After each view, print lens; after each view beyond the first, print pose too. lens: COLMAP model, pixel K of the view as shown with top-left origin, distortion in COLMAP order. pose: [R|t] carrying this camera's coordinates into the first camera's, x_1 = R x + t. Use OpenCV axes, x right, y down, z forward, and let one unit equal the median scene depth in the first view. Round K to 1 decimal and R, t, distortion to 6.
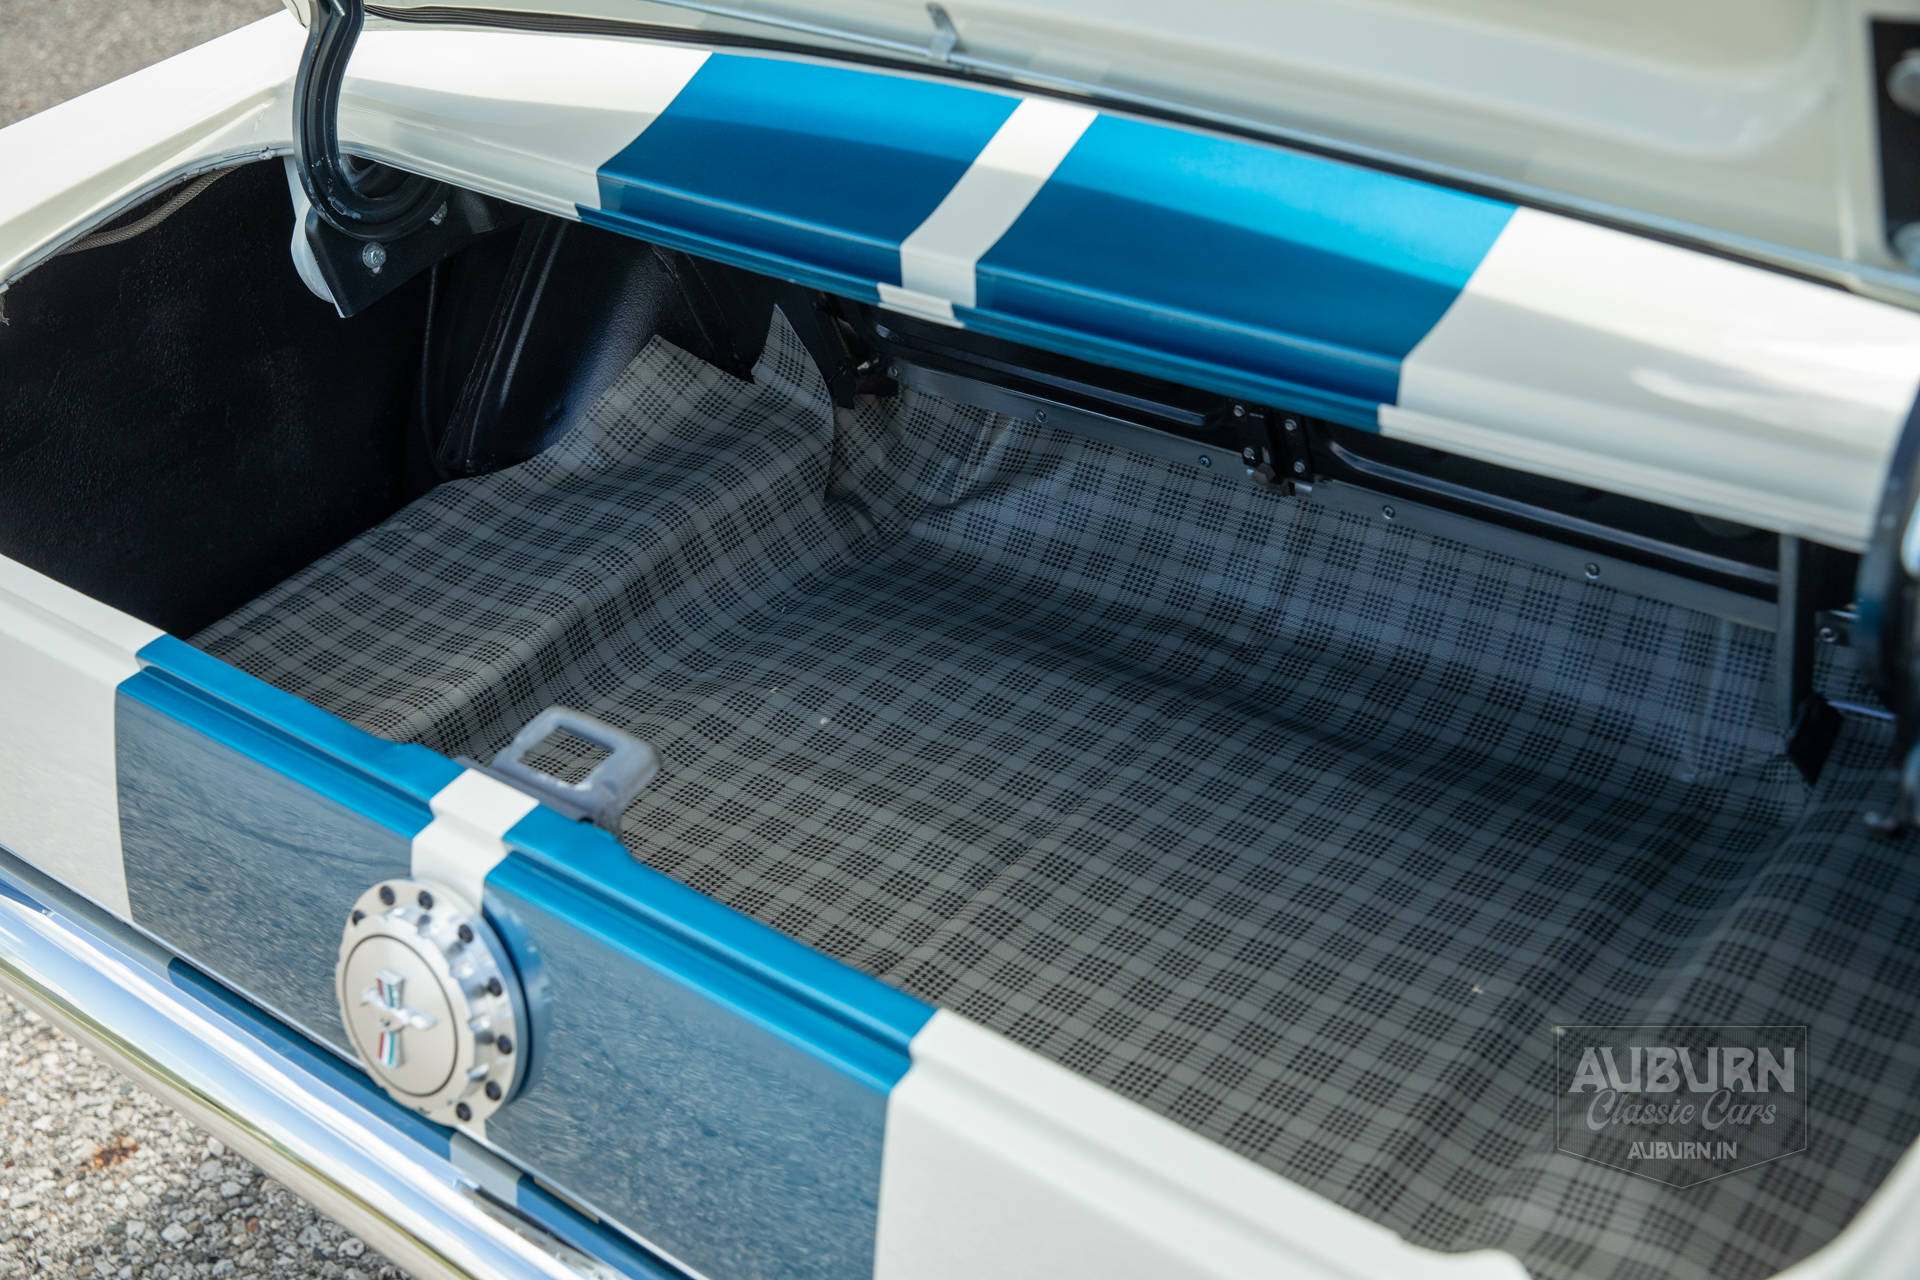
lens RADIAL K [[2281.6, 0, 959.9], [0, 2281.6, 640.7], [0, 0, 1]] dist [0.025098, 0.000000]
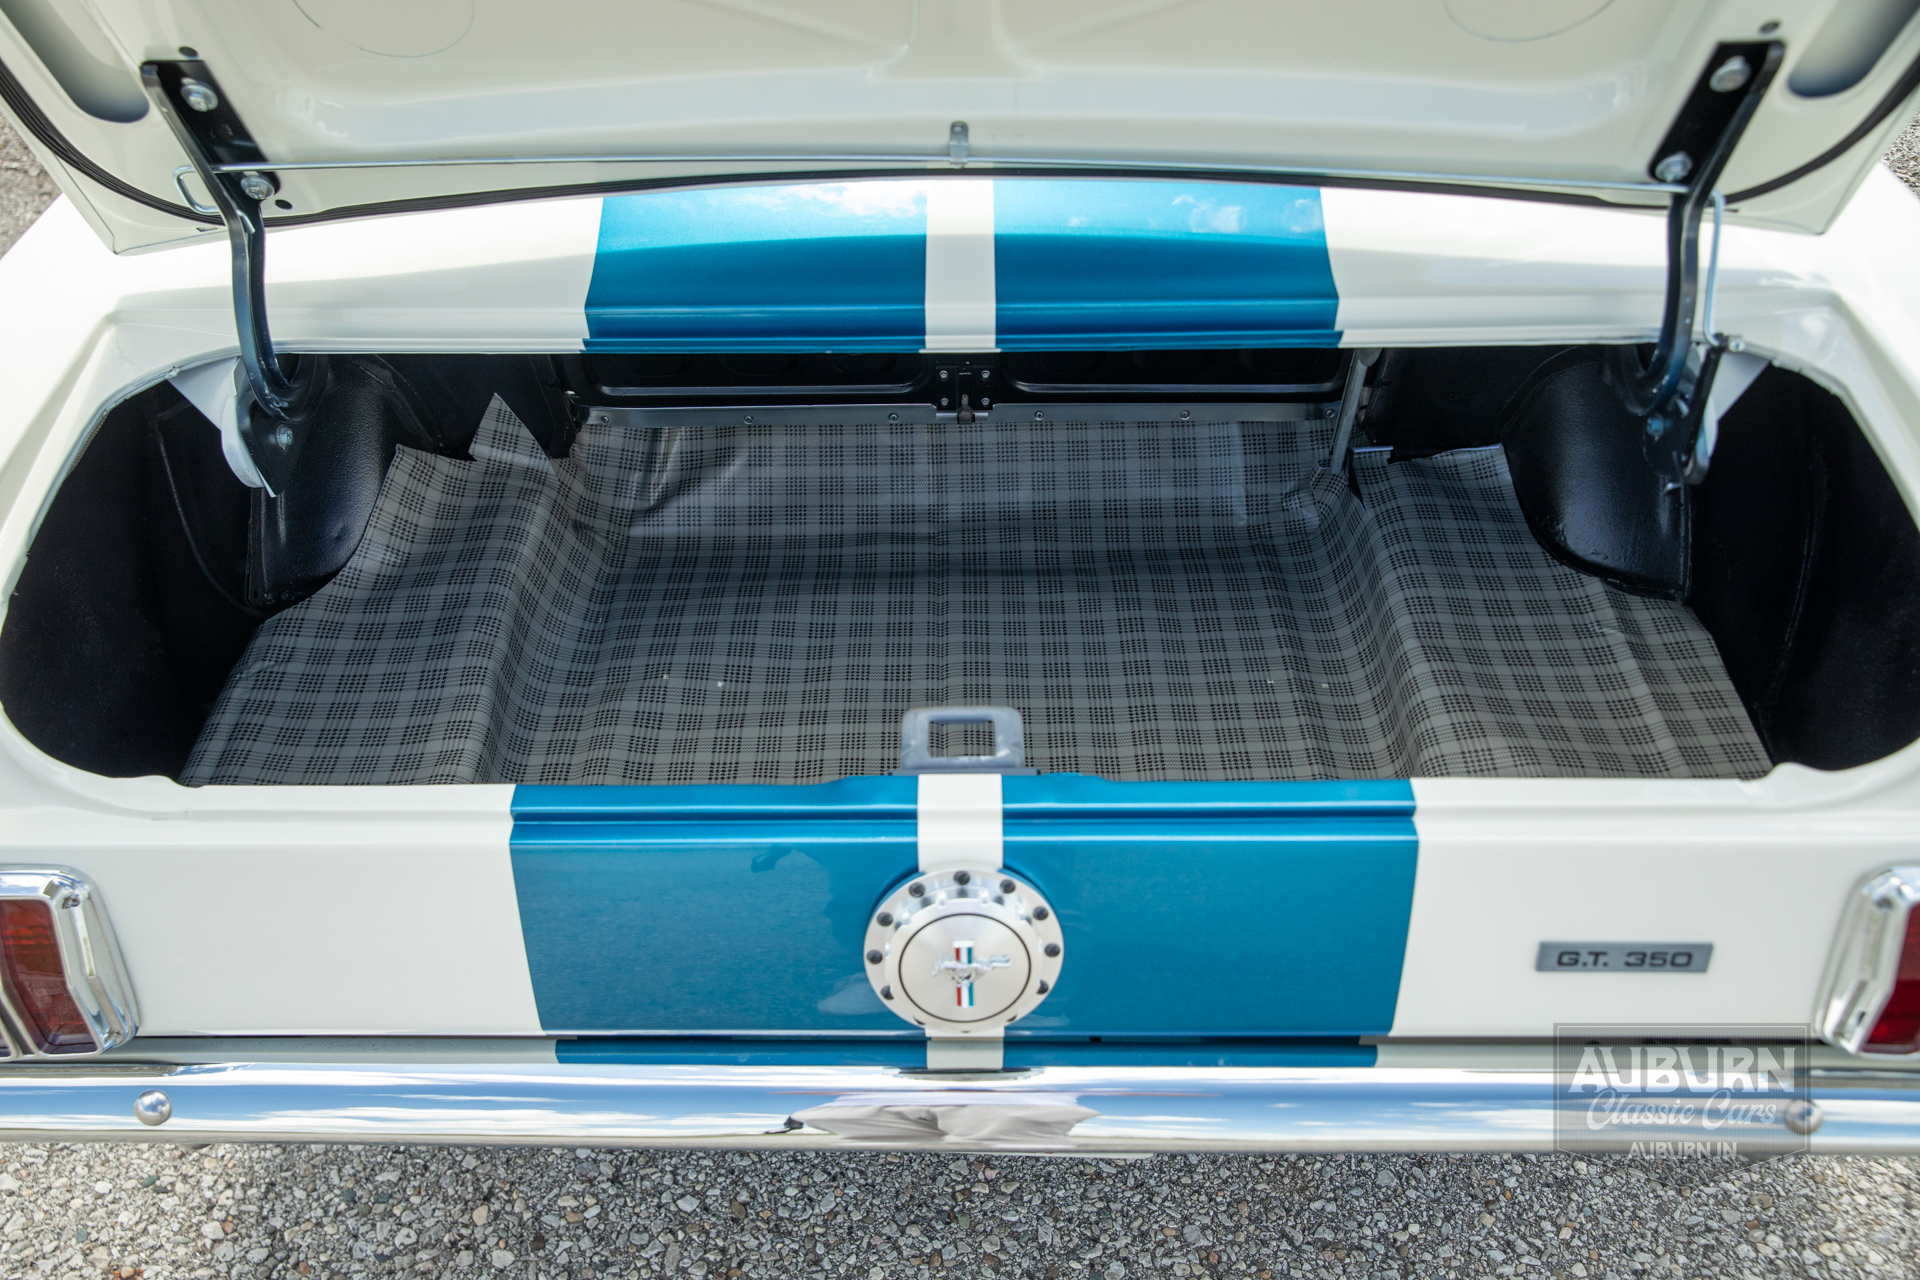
lens RADIAL K [[1577.0, 0, 948.3], [0, 1577.0, 648.7], [0, 0, 1]] dist [-0.060779, 0.072813]
pose [[0.778152, -0.342510, 0.526466, -0.392131], [0.290415, 0.939446, 0.181935, -0.101779], [-0.556901, 0.011321, 0.830502, 0.156721]]
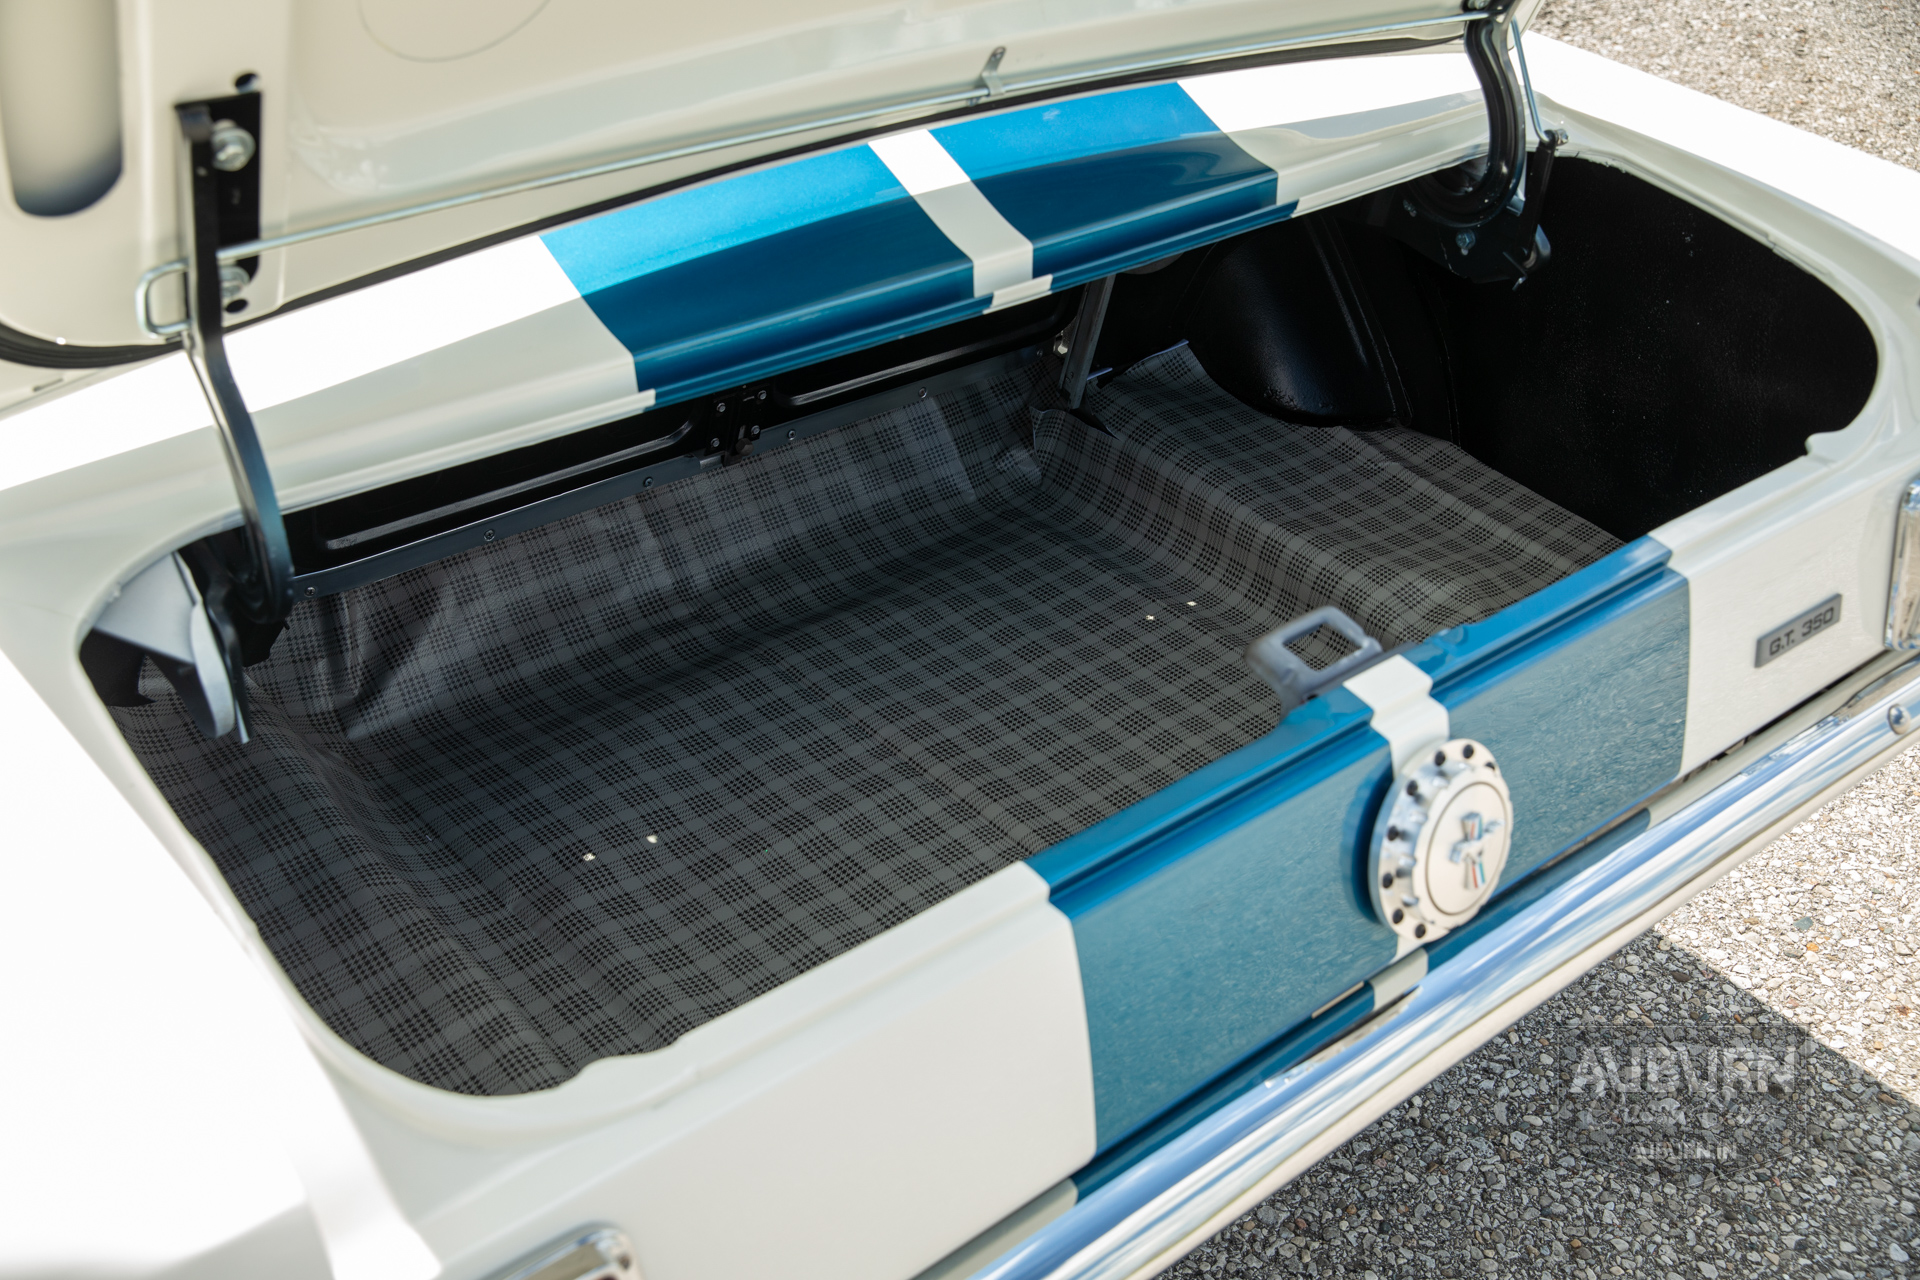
lens RADIAL K [[1877.7, 0, 960.8], [0, 1877.7, 631.5], [0, 0, 1]] dist [-0.014869, 0.000000]
pose [[0.190050, -0.462041, 0.866256, -0.665871], [0.472645, 0.816418, 0.331764, -0.236438], [-0.860516, 0.346380, 0.373542, 0.483734]]
